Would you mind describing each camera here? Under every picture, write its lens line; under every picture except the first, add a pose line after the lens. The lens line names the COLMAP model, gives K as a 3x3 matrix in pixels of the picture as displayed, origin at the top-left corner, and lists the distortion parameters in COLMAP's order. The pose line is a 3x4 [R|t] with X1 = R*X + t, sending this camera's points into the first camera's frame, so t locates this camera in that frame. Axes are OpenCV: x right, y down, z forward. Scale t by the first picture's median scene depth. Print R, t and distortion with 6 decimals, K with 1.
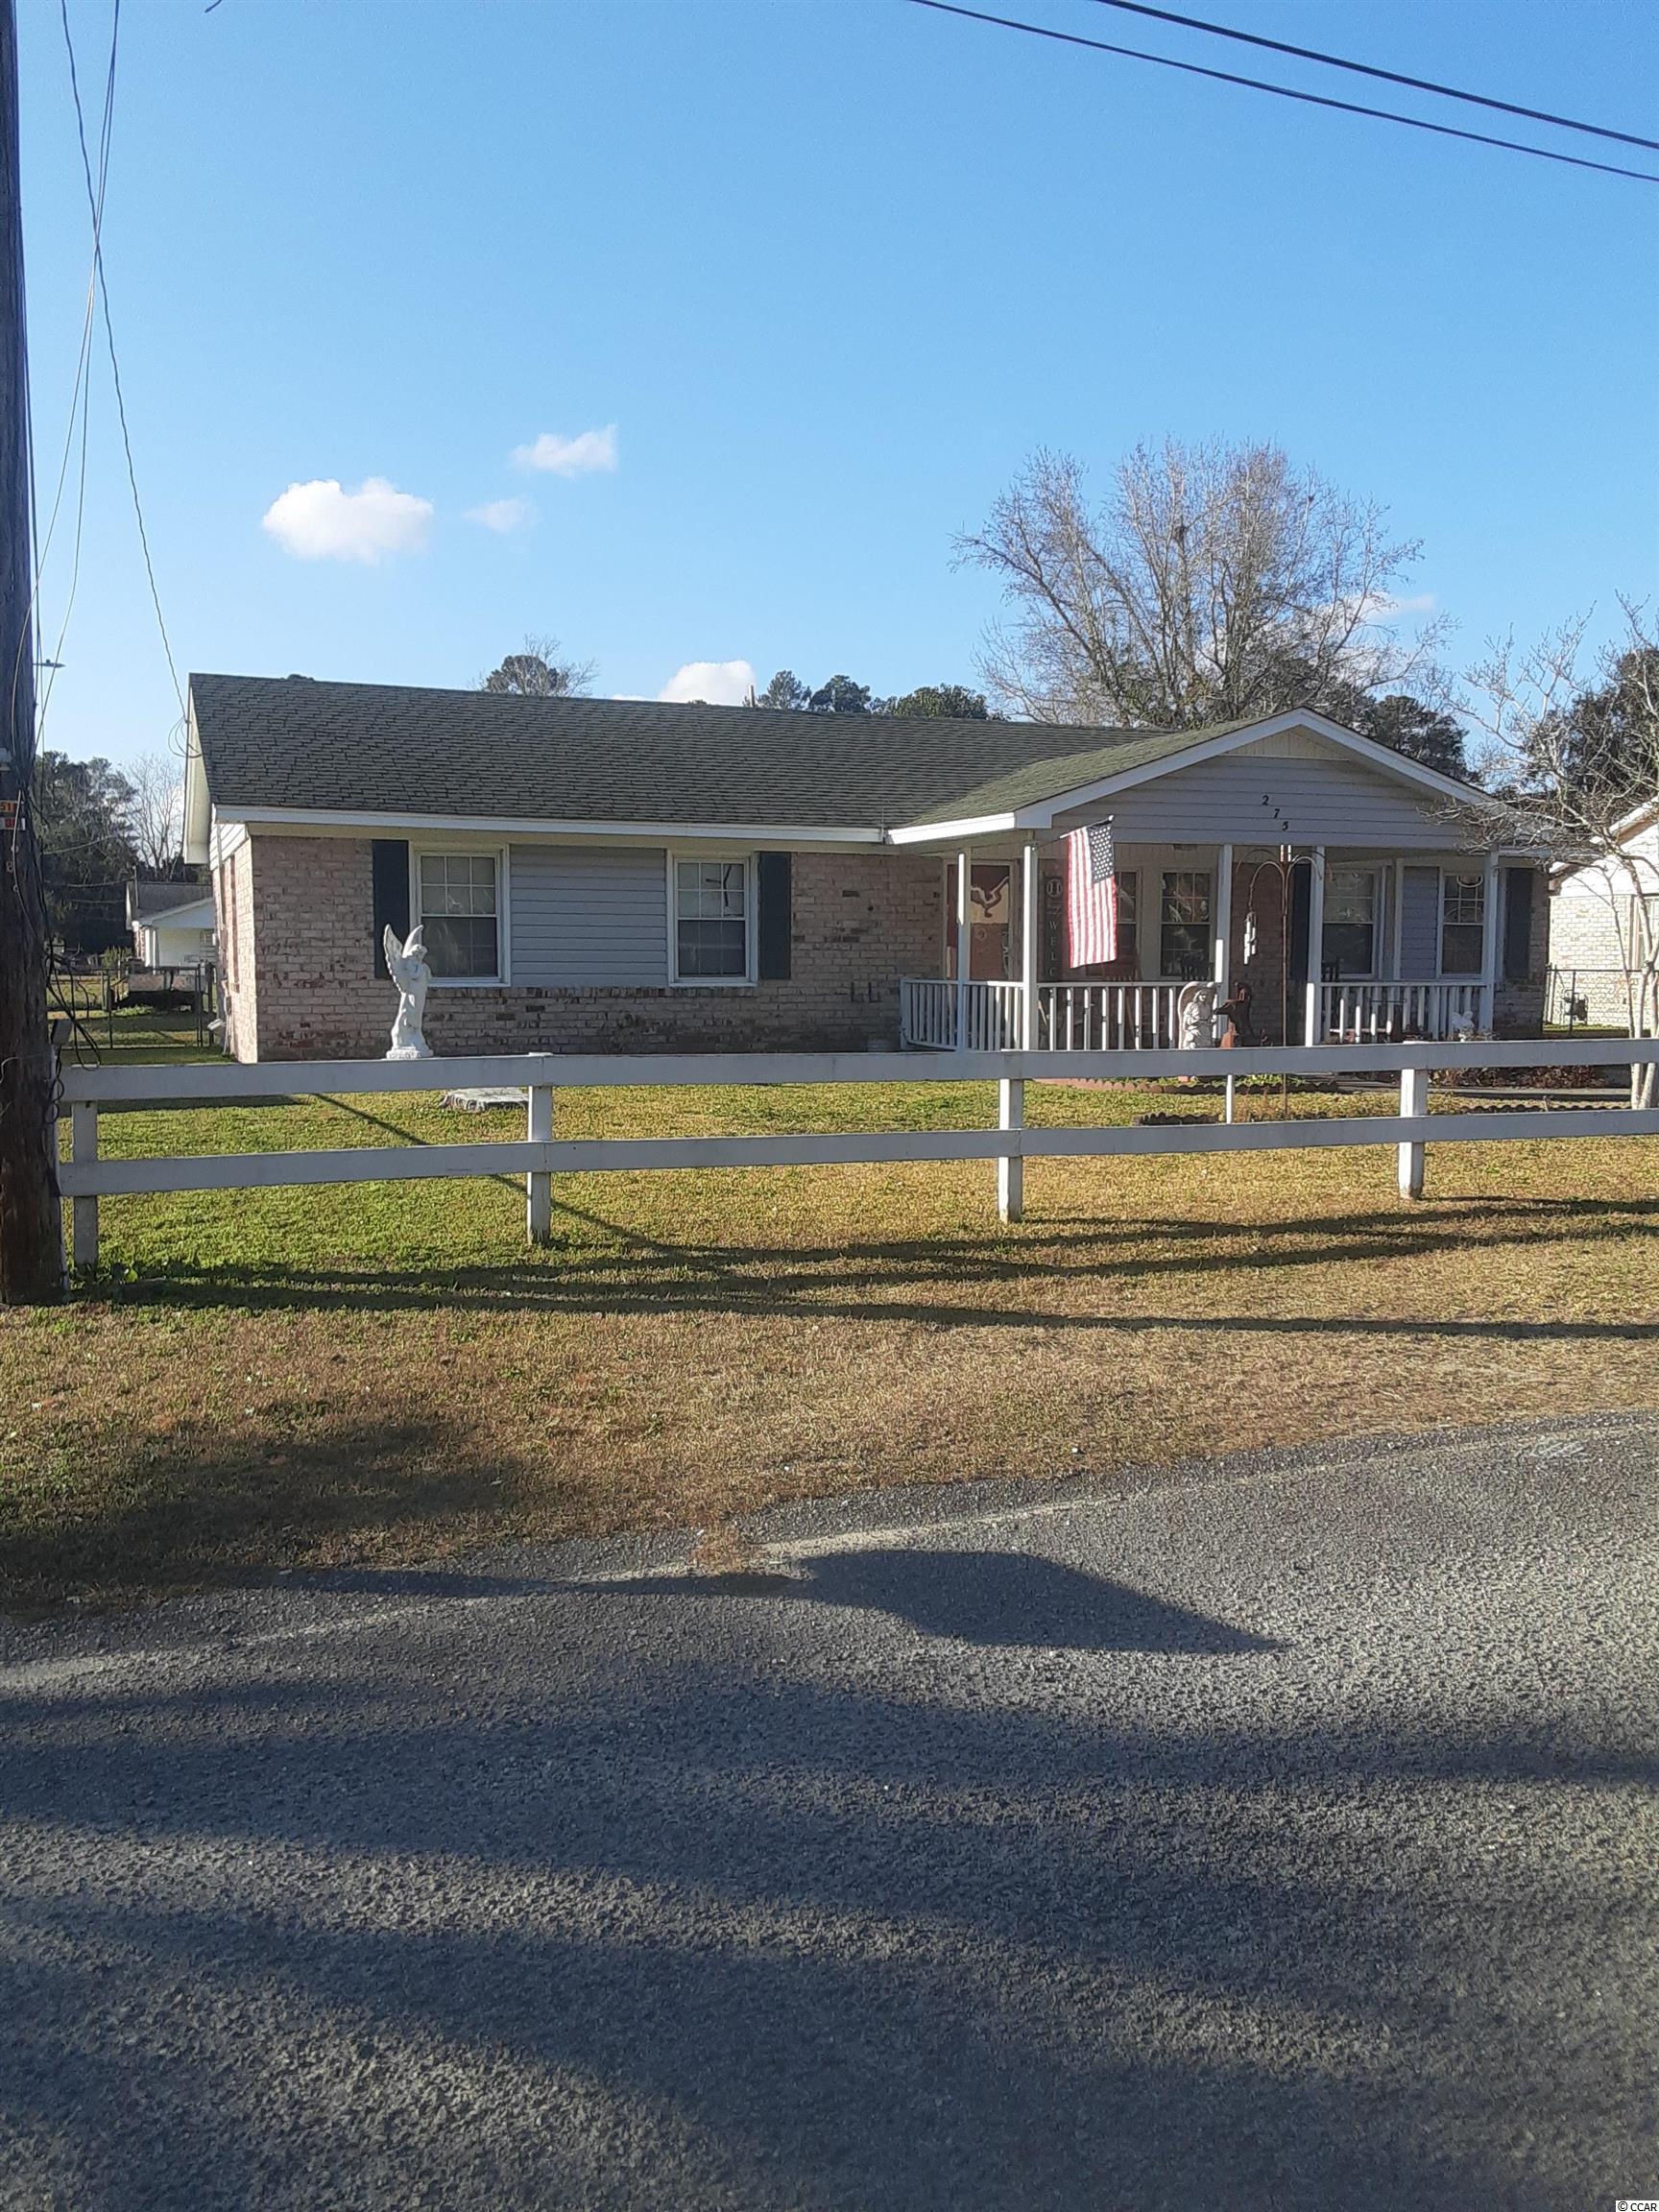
lens RADIAL K [[1761.1, 0, 829.5], [0, 1761.1, 1106.0], [0, 0, 1]] dist [0.179354, -0.282292]
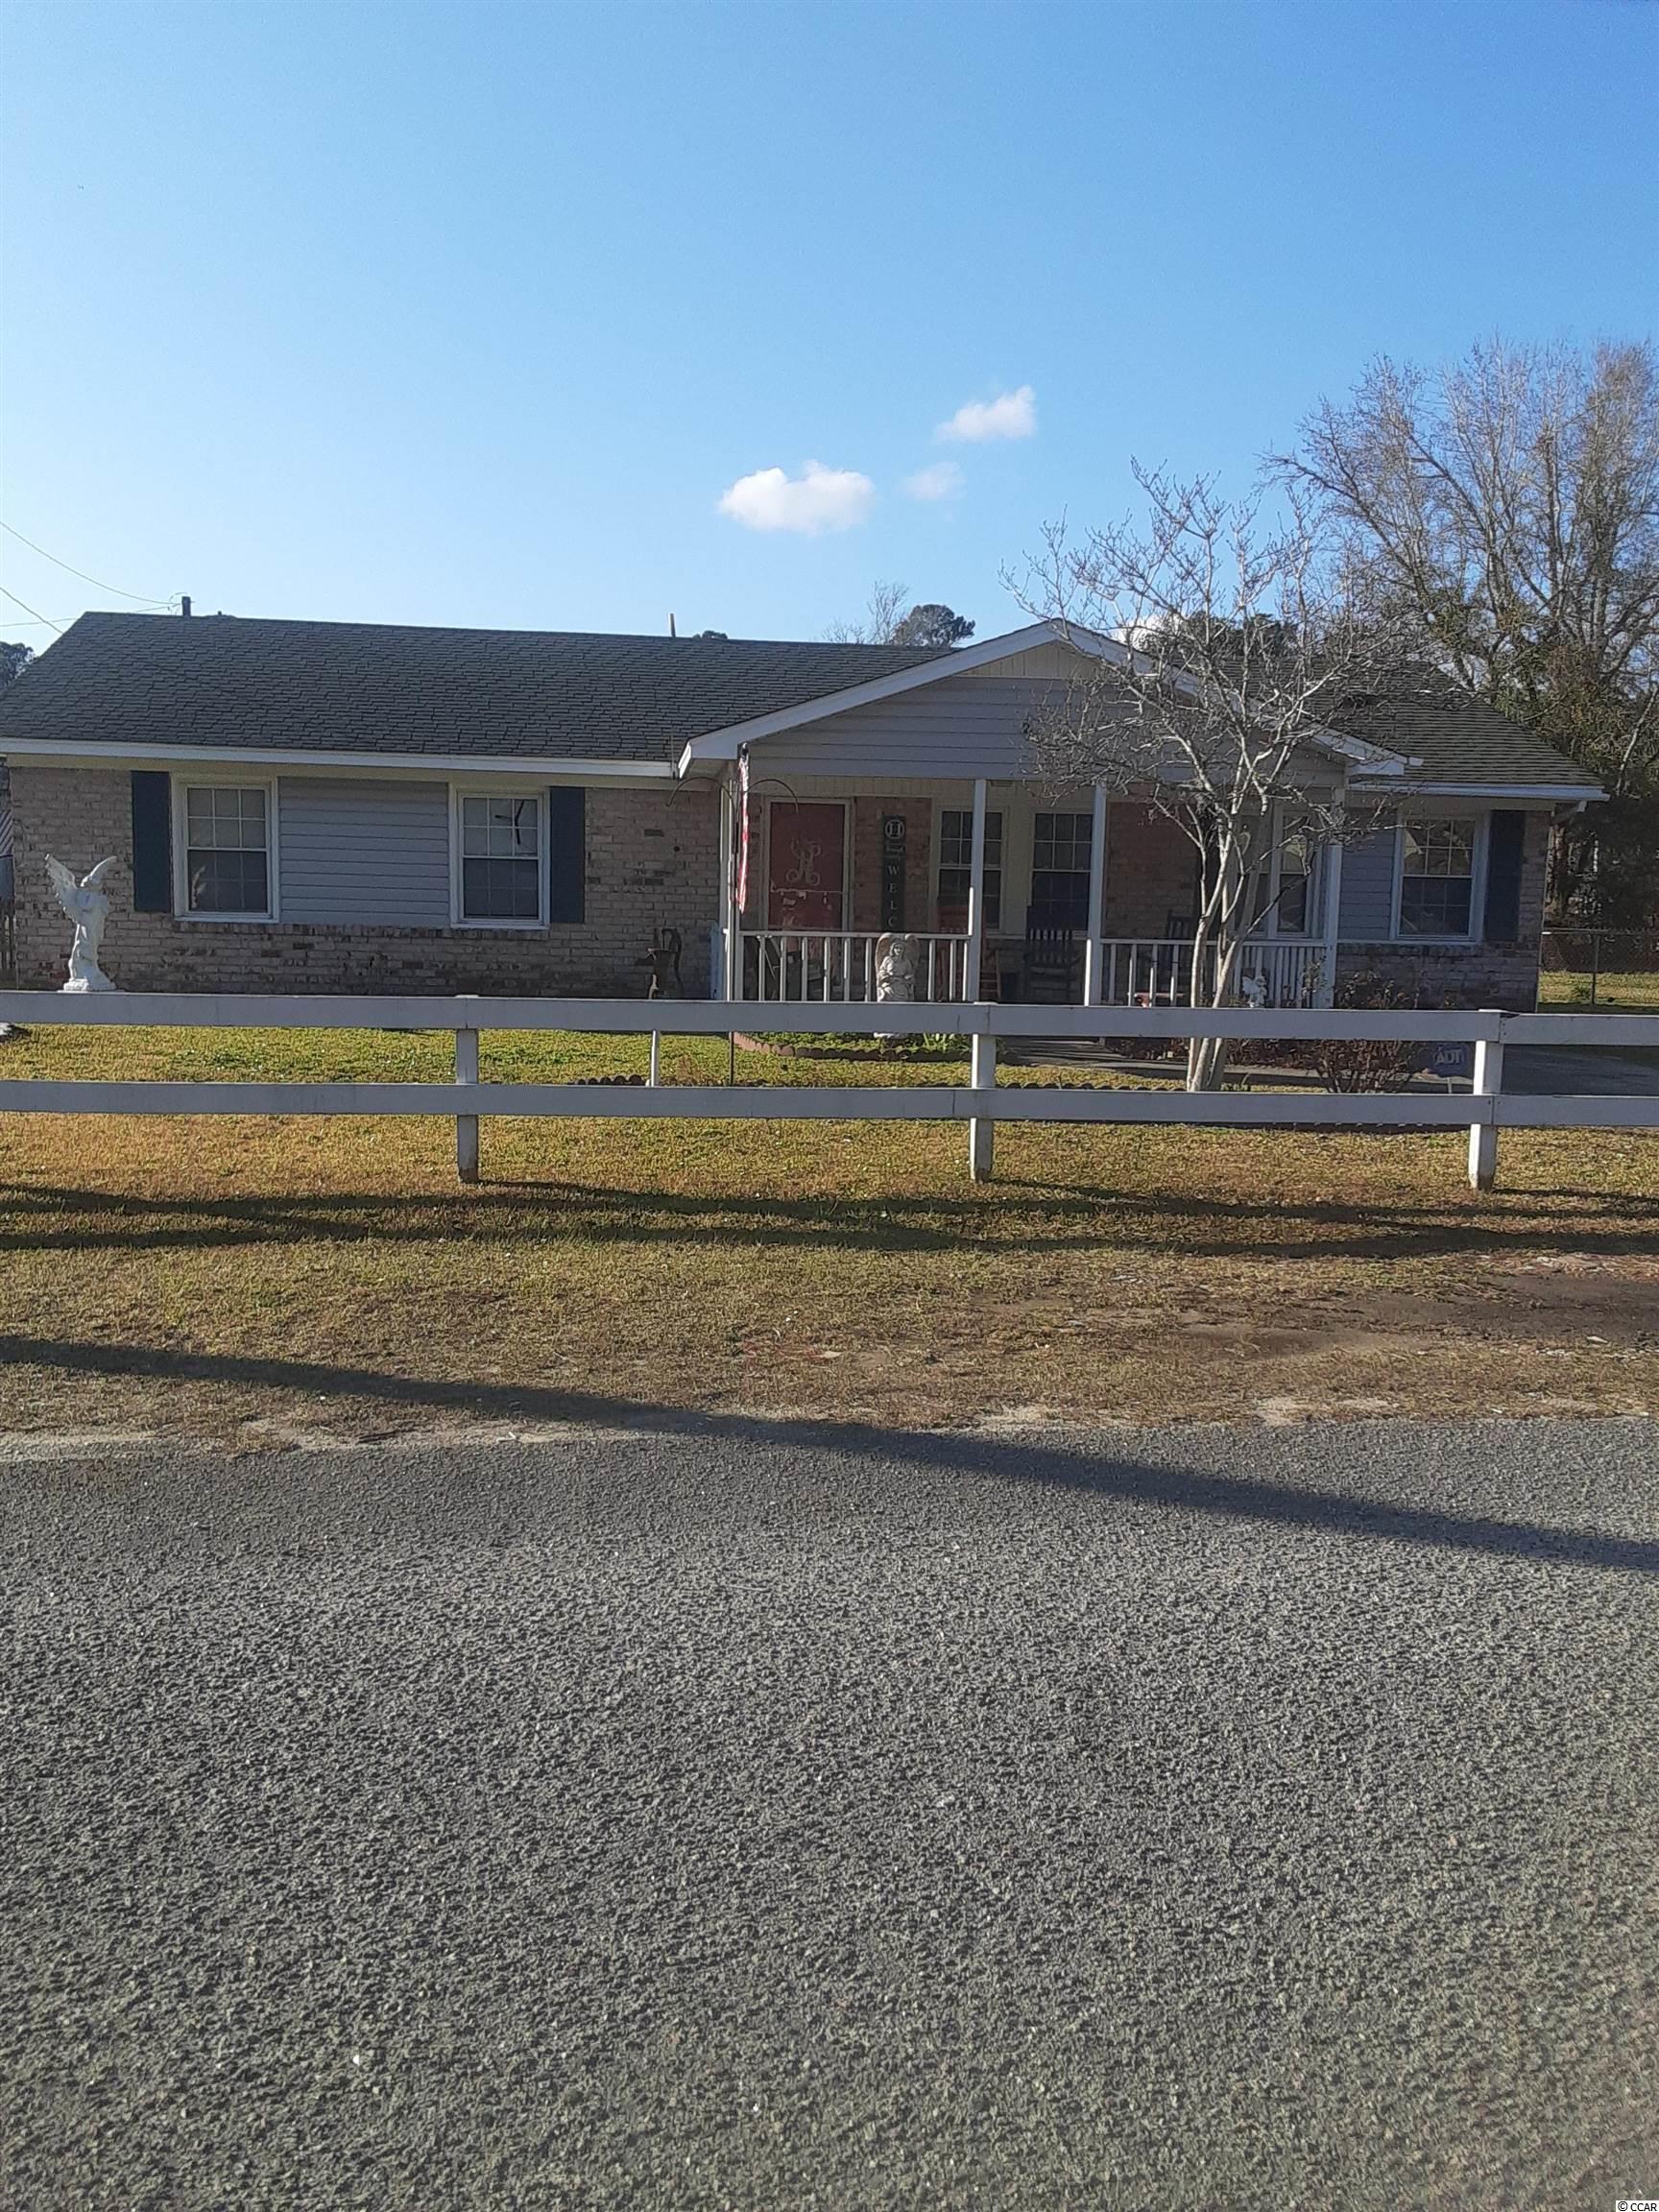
lens RADIAL K [[1761.1, 0, 829.5], [0, 1761.1, 1106.0], [0, 0, 1]] dist [0.179354, -0.282292]
pose [[0.966330, 0.045304, -0.253287, 0.357485], [-0.038917, 0.998787, 0.030170, -0.007864], [0.254346, -0.019297, 0.966921, 0.117153]]
